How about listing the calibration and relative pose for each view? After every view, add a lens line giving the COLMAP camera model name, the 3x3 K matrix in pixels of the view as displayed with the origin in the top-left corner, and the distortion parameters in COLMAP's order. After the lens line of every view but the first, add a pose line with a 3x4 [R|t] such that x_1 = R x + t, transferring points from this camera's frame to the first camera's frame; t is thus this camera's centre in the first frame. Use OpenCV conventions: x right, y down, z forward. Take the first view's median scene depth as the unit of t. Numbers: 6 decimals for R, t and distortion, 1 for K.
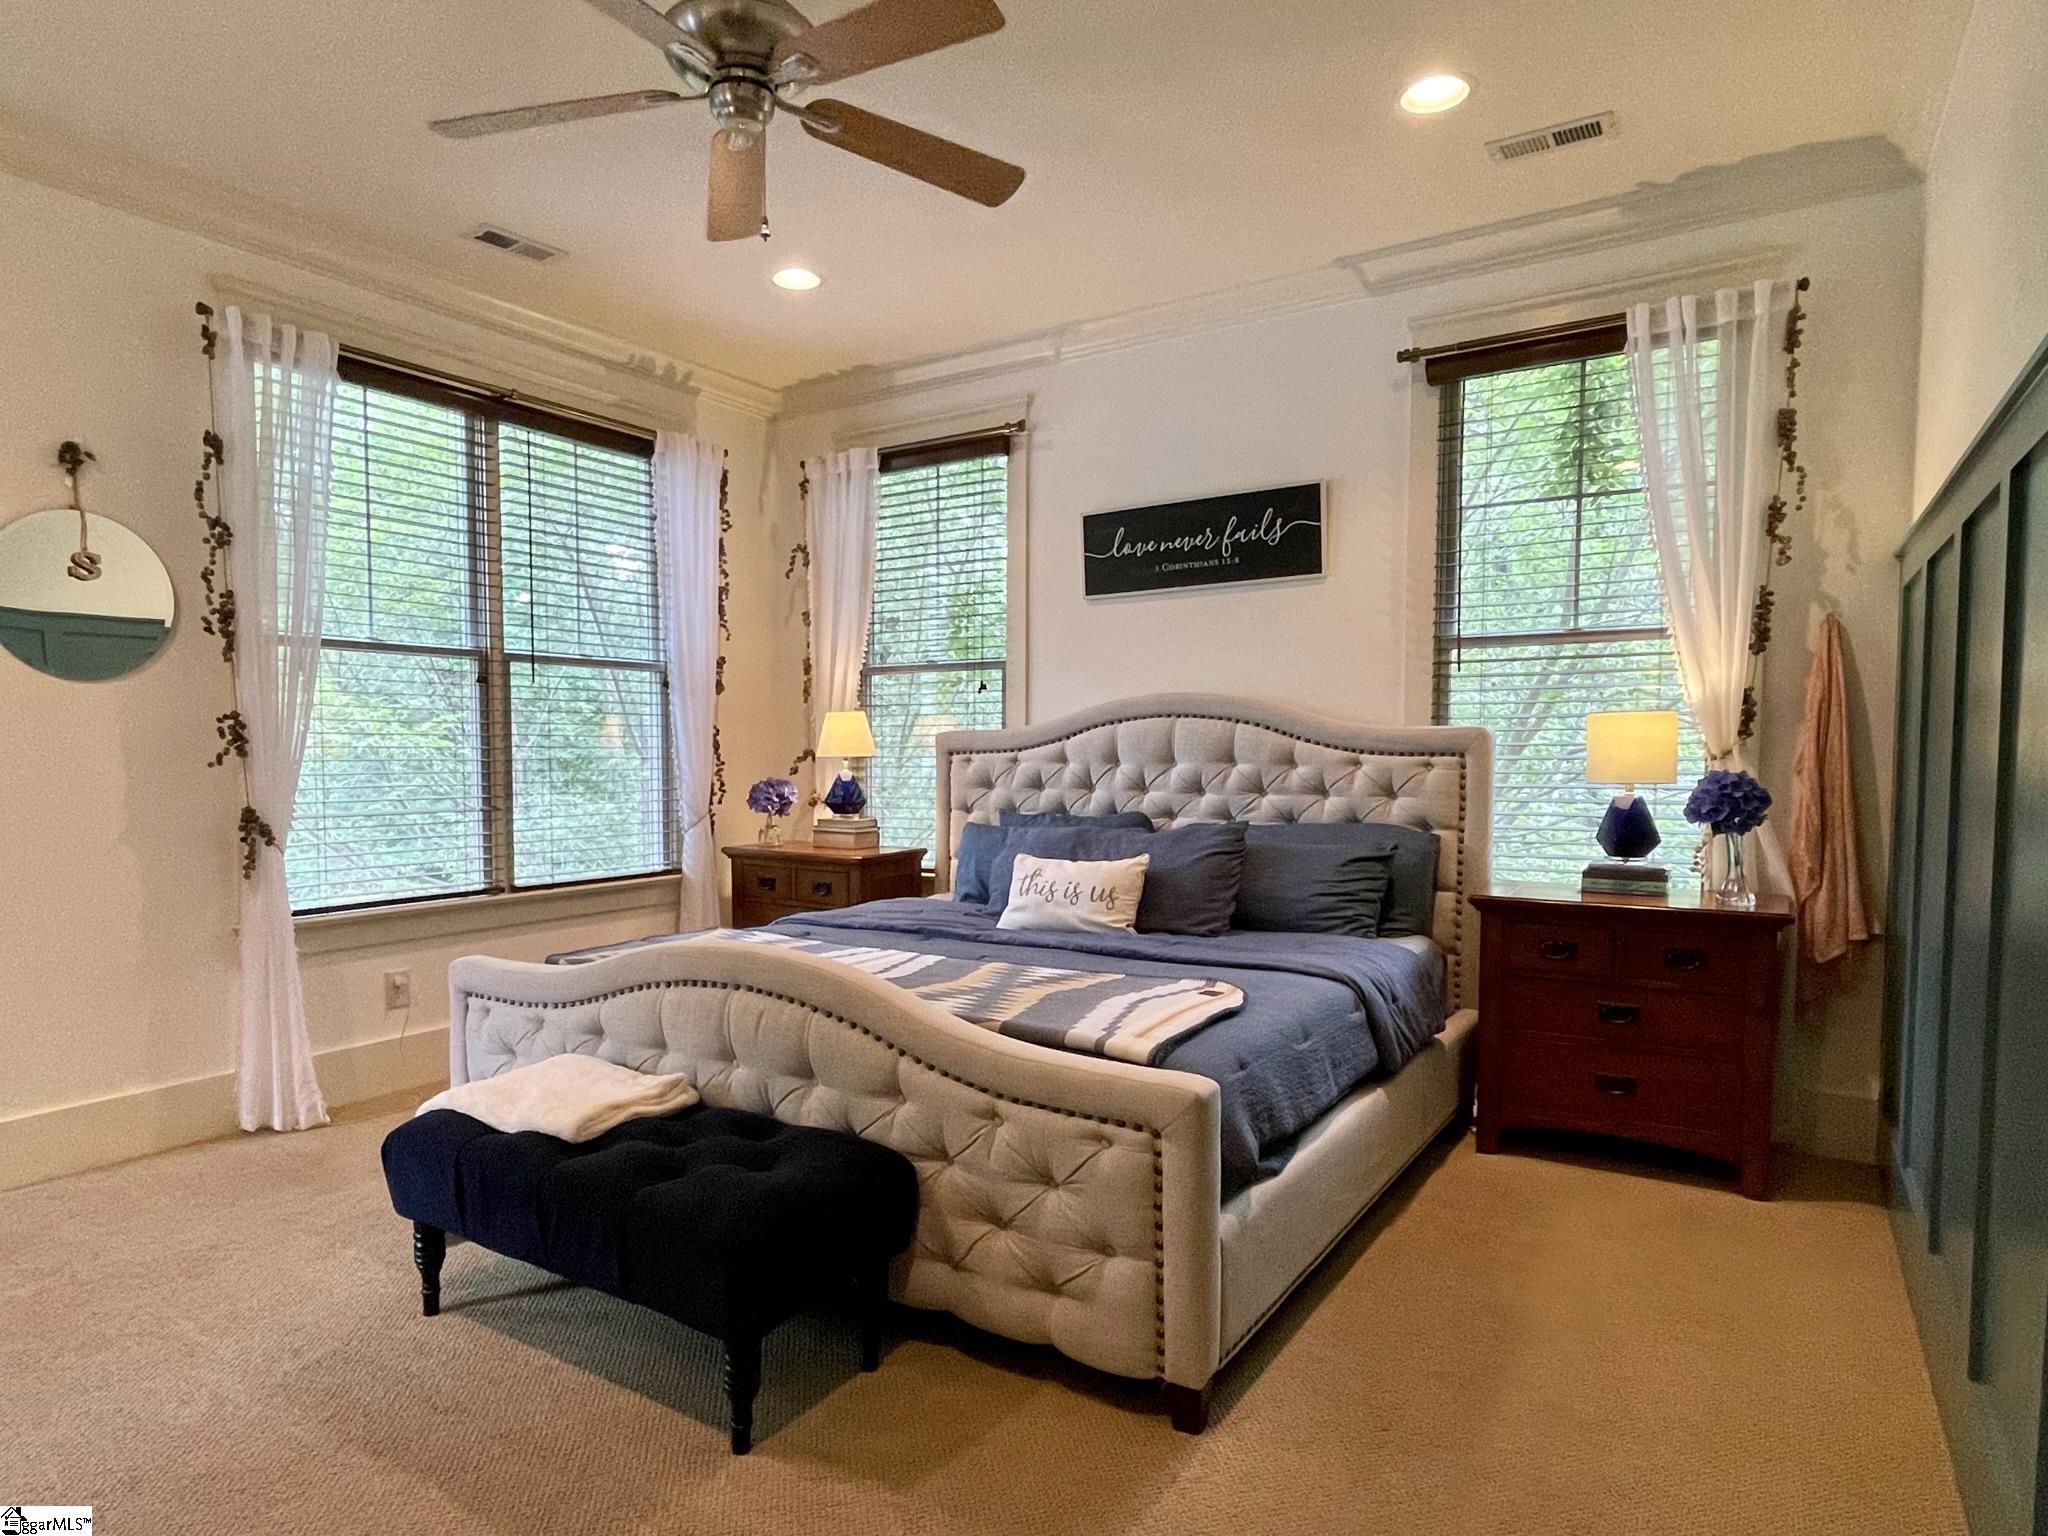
lens RADIAL K [[1150.7, 0, 1023.5], [0, 1150.7, 784.7], [0, 0, 1]] dist [0.008064, -0.000190]
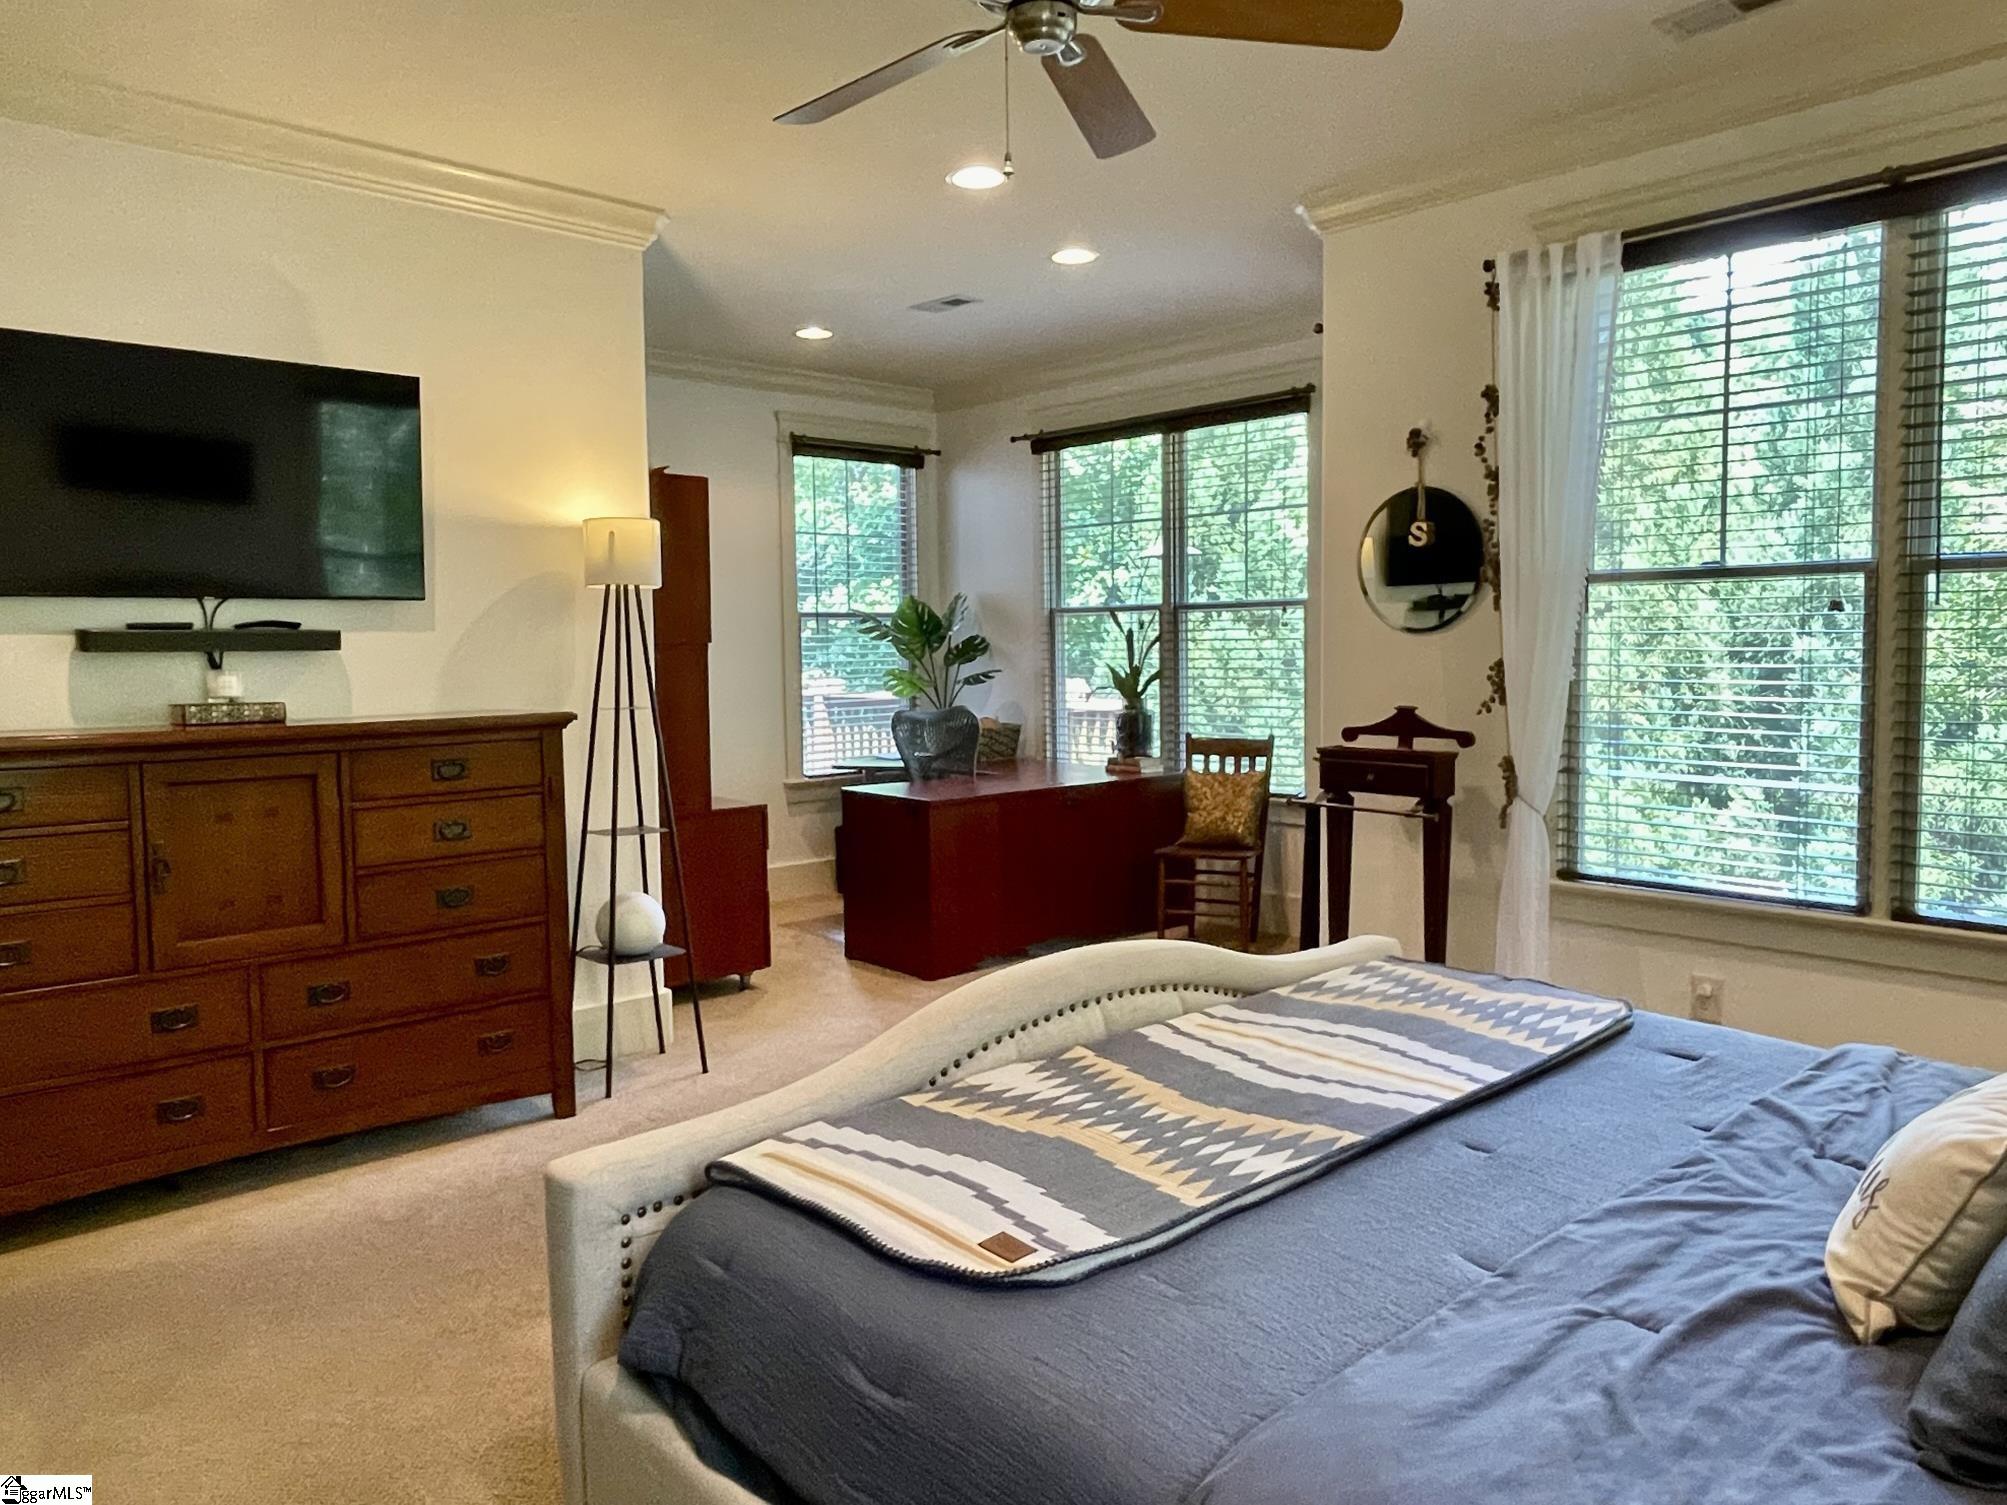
lens RADIAL K [[1382.6, 0, 1003.0], [0, 1382.6, 743.5], [0, 0, 1]] dist [0.001432, 0.000615]
pose [[-0.254249, 0.071087, -0.964523, 0.382529], [-0.027229, 0.996374, 0.080612, -0.050086], [0.966755, 0.046758, -0.251391, 0.580394]]
